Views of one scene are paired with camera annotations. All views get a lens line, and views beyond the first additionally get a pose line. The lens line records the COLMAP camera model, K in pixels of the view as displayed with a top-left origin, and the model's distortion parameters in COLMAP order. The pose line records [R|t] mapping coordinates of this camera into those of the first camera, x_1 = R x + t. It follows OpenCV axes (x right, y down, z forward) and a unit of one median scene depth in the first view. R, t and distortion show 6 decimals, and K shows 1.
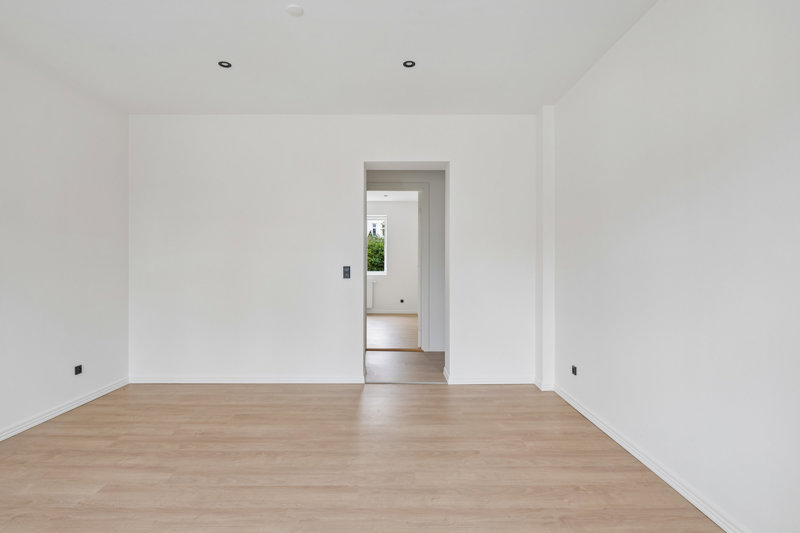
lens RADIAL K [[412.3, 0, 399.8], [0, 412.3, 266.3], [0, 0, 1]] dist [0.002518, 0.000506]
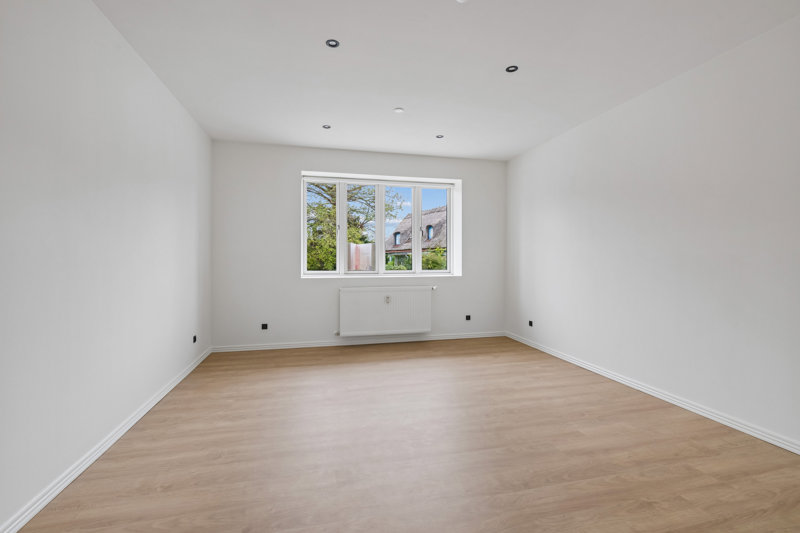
lens RADIAL K [[367.7, 0, 400.7], [0, 367.7, 264.4], [0, 0, 1]] dist [0.002877, -0.000037]
pose [[-0.974254, 0.001487, -0.225448, 0.076505], [-0.003664, 0.999742, 0.022425, -0.010730], [0.225423, 0.022673, -0.973997, 1.731077]]
